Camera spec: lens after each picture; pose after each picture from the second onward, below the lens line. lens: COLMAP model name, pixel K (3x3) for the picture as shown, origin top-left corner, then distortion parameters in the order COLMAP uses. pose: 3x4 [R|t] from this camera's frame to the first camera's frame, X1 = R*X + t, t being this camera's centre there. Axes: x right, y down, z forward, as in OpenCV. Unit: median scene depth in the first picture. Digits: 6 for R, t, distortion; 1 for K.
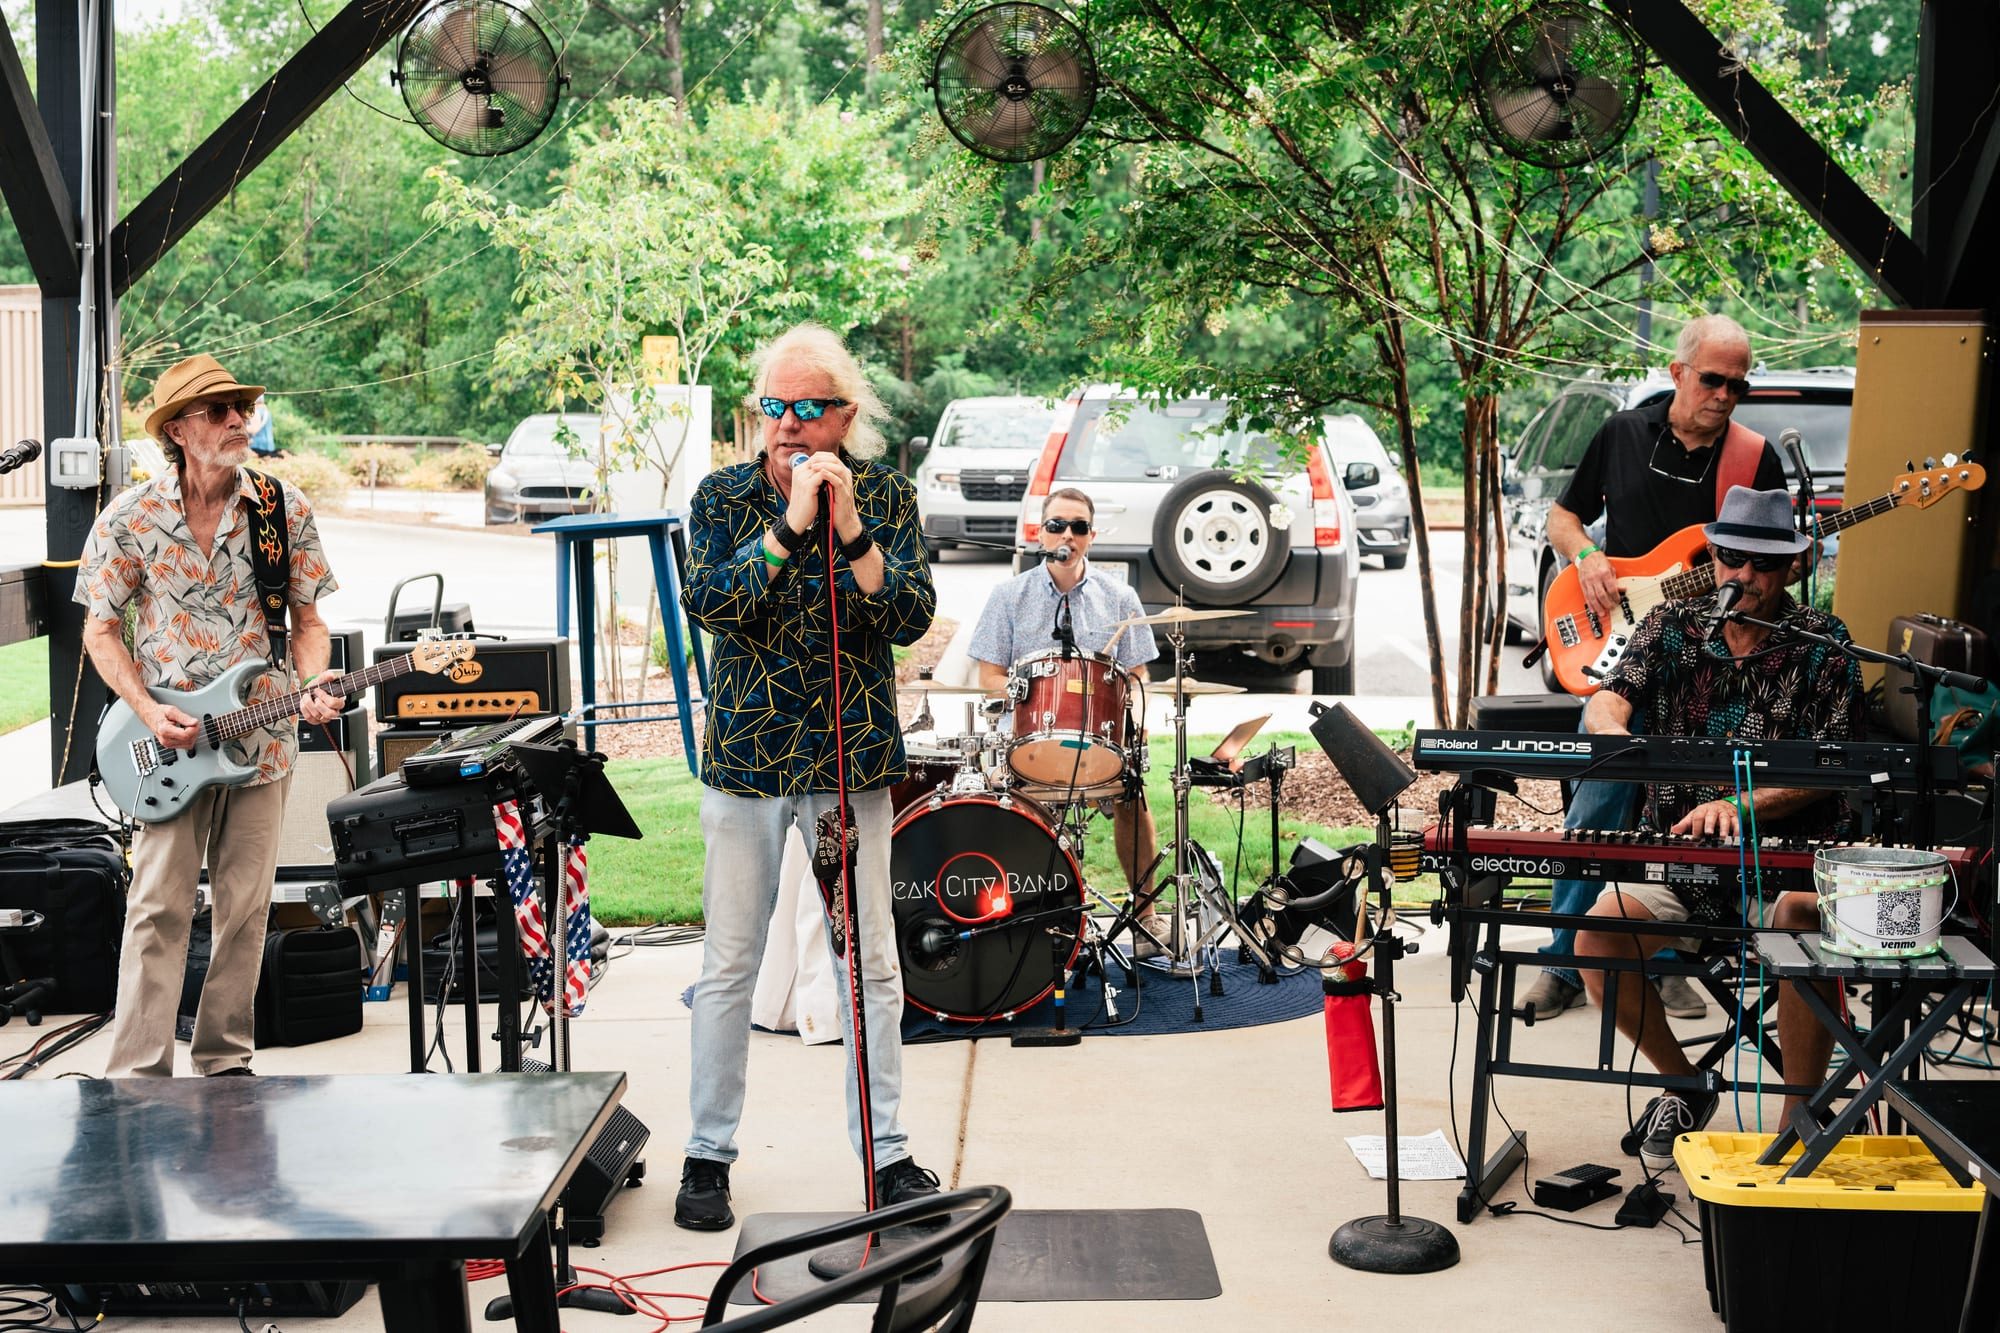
lens RADIAL K [[5775.0, 0, 1000.0], [0, 5775.0, 666.5], [0, 0, 1]] dist [0.132594, 0.091501]
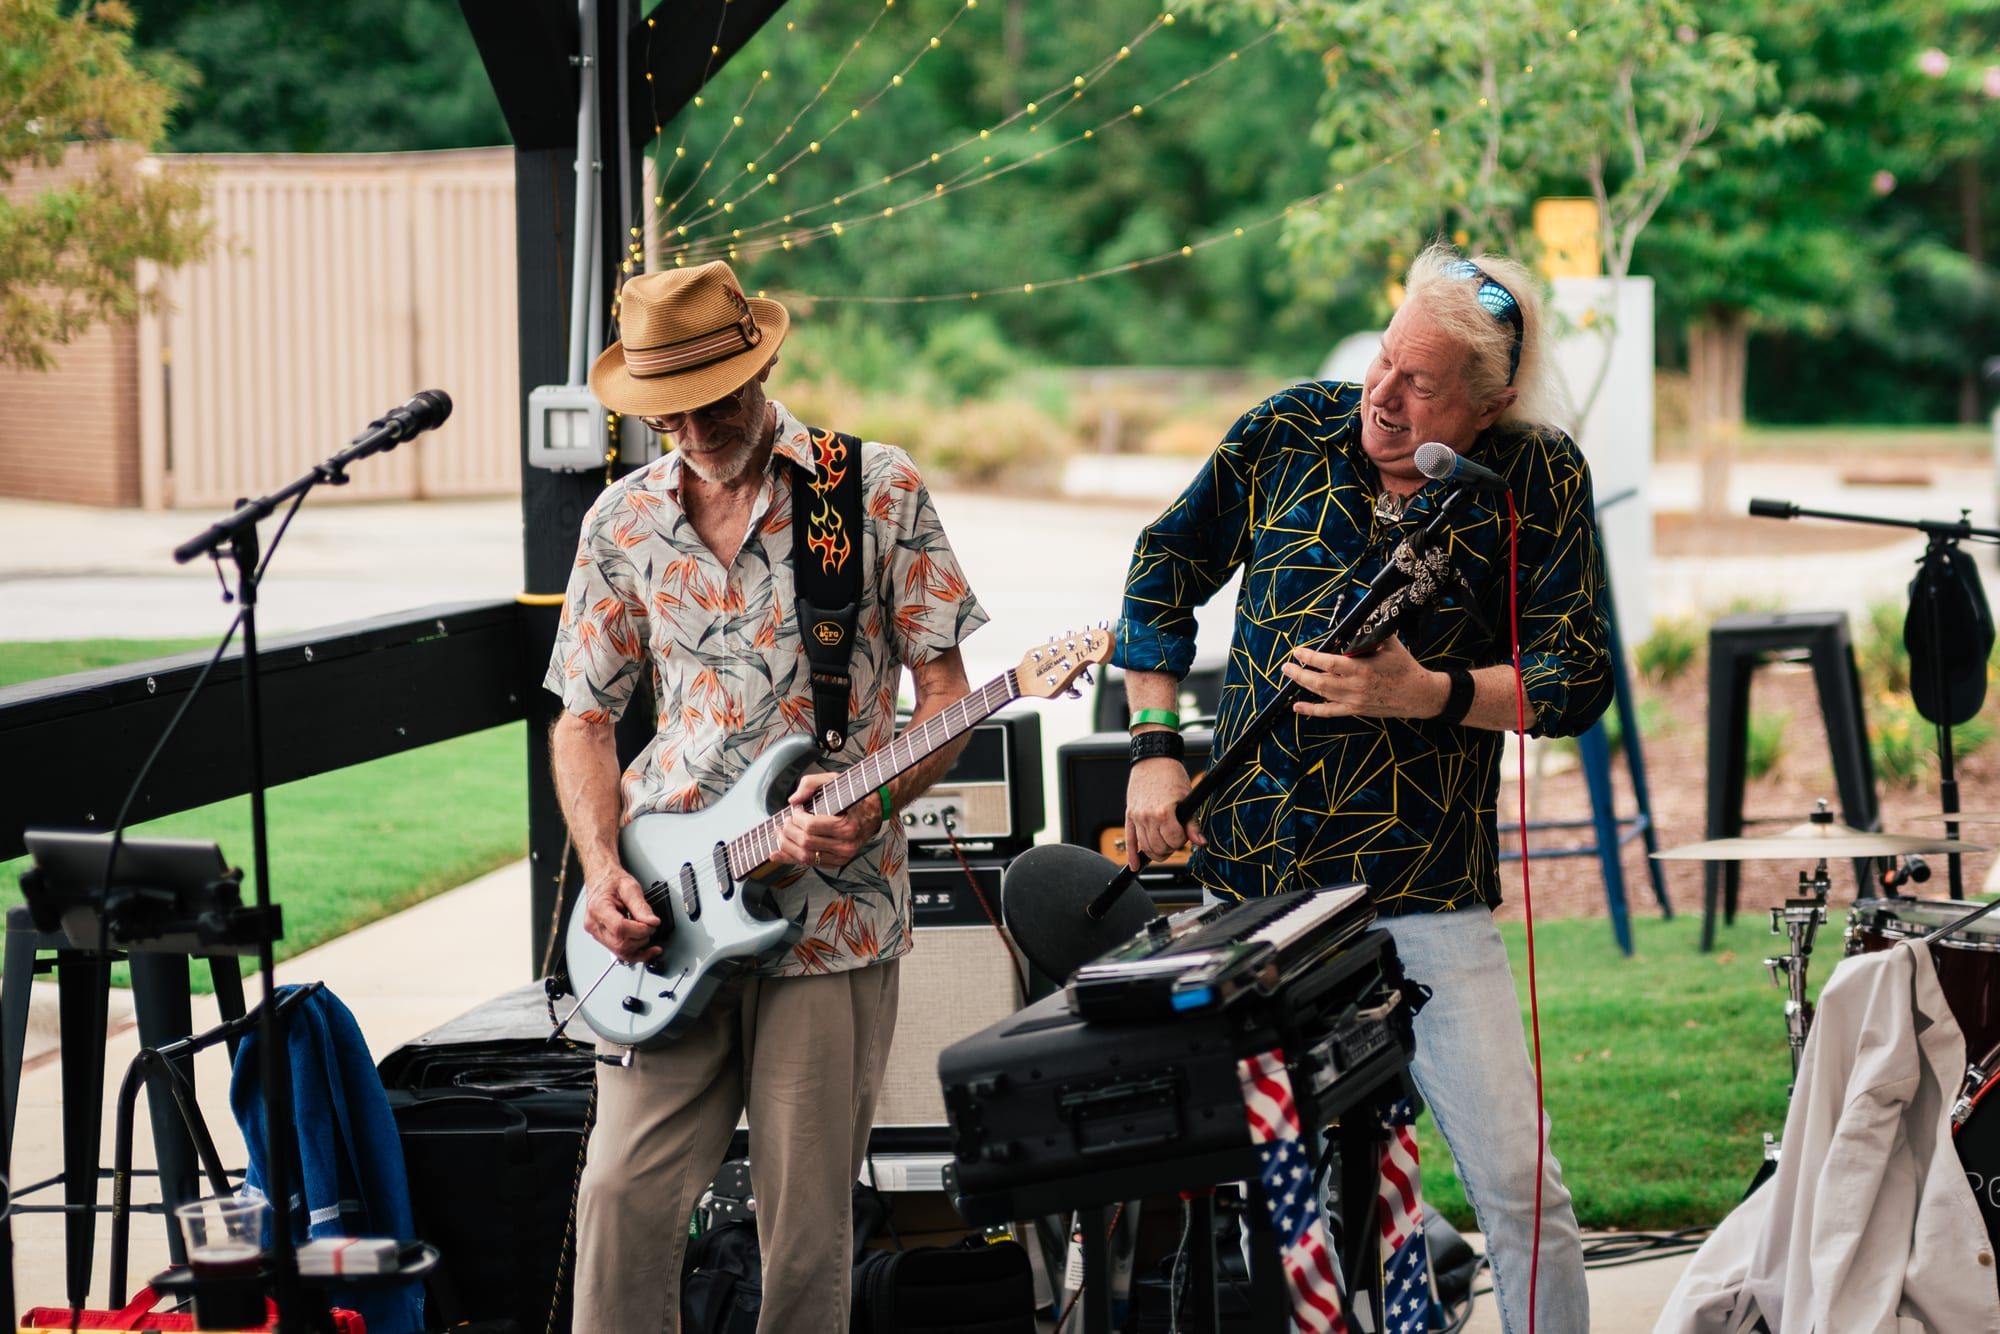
lens RADIAL K [[5775.0, 0, 1000.0], [0, 5775.0, 667.0], [0, 0, 1]] dist [0.132594, 0.091501]
pose [[0.986100, -0.007253, -0.165995, -0.019078], [0.009016, 0.999911, 0.009873, -0.016577], [0.165908, -0.011233, 0.986077, 0.437277]]
